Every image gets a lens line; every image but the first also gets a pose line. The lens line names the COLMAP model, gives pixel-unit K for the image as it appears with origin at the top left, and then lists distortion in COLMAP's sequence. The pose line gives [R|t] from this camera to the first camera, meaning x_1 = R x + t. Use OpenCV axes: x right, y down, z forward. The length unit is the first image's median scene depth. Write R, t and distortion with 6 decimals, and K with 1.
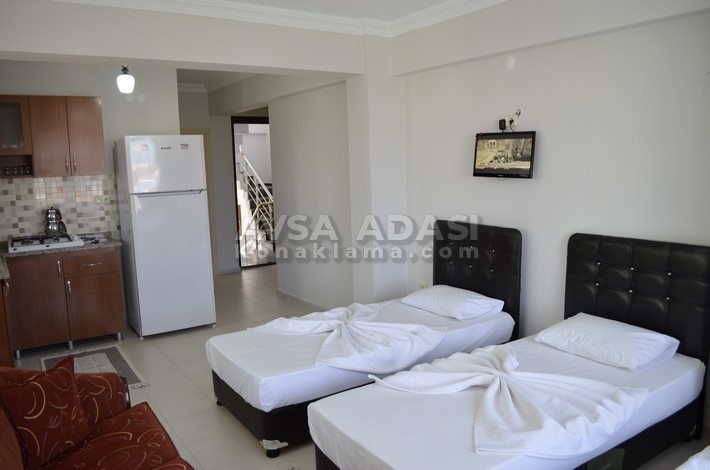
lens RADIAL K [[575.4, 0, 355.0], [0, 575.4, 235.0], [0, 0, 1]] dist [-0.071883, -0.000209]
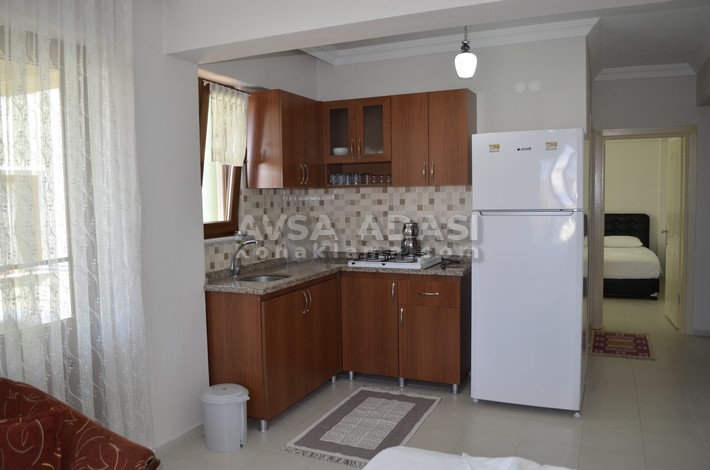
lens RADIAL K [[562.4, 0, 355.0], [0, 562.4, 235.0], [0, 0, 1]] dist [0.001320, -0.191287]
pose [[0.509831, 0.086167, -0.855948, 0.173793], [-0.101124, 0.994076, 0.039840, -0.053881], [0.854310, 0.066245, 0.515525, 0.474882]]
